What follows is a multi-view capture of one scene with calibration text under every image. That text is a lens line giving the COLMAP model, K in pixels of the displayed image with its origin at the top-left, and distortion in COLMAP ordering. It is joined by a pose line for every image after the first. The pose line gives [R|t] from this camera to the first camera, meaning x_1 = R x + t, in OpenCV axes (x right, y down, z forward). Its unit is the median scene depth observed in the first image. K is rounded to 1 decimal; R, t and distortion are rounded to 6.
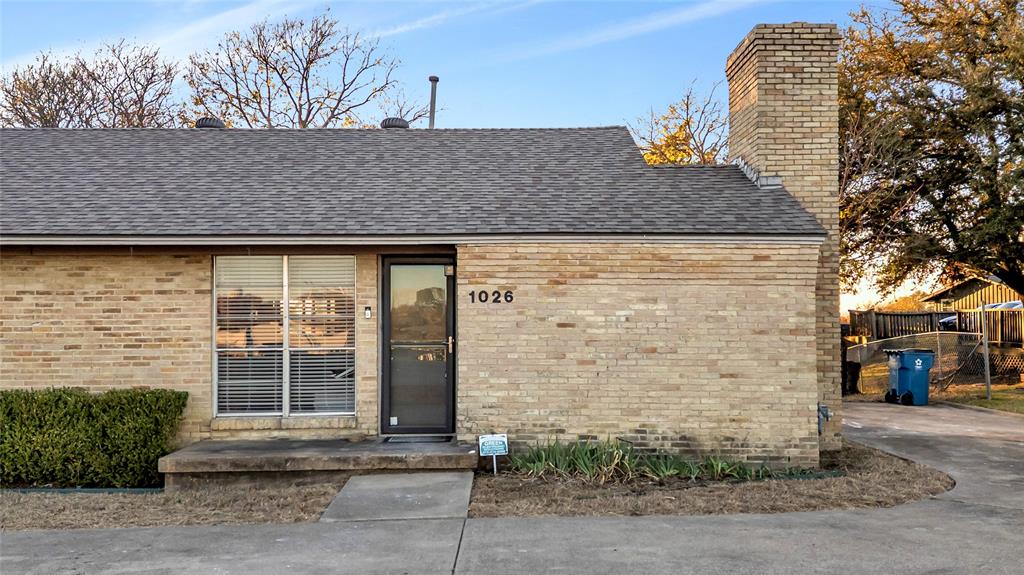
lens RADIAL K [[938.1, 0, 515.4], [0, 938.1, 287.4], [0, 0, 1]] dist [0.131613, -0.223633]
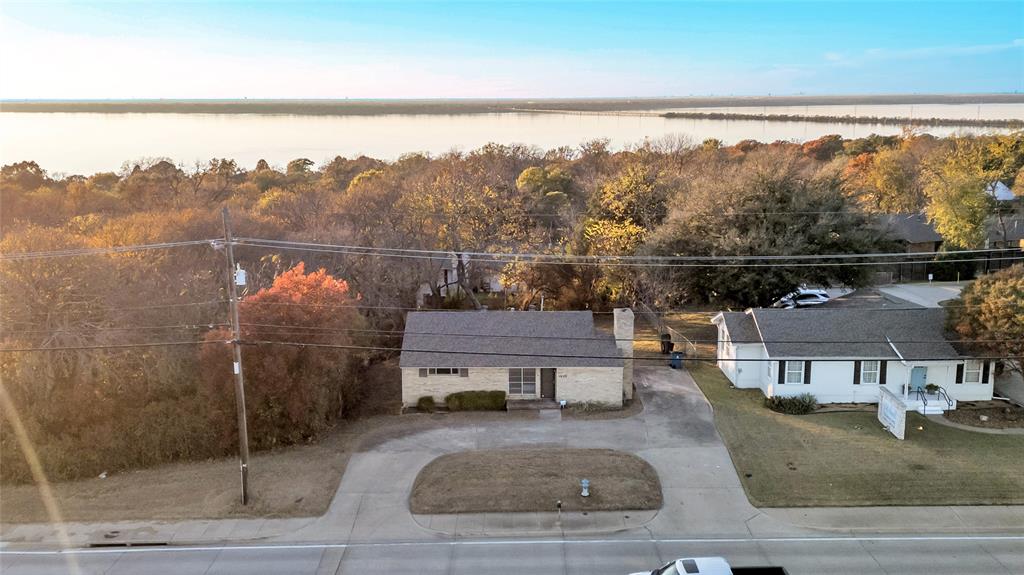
lens RADIAL K [[938.1, 0, 515.4], [0, 938.1, 287.4], [0, 0, 1]] dist [0.131613, -0.223633]
pose [[0.999996, 0.002253, 0.001751, -0.307355], [-0.002581, 0.975729, 0.218967, -1.659303], [-0.001215, -0.218971, 0.975731, -4.129093]]
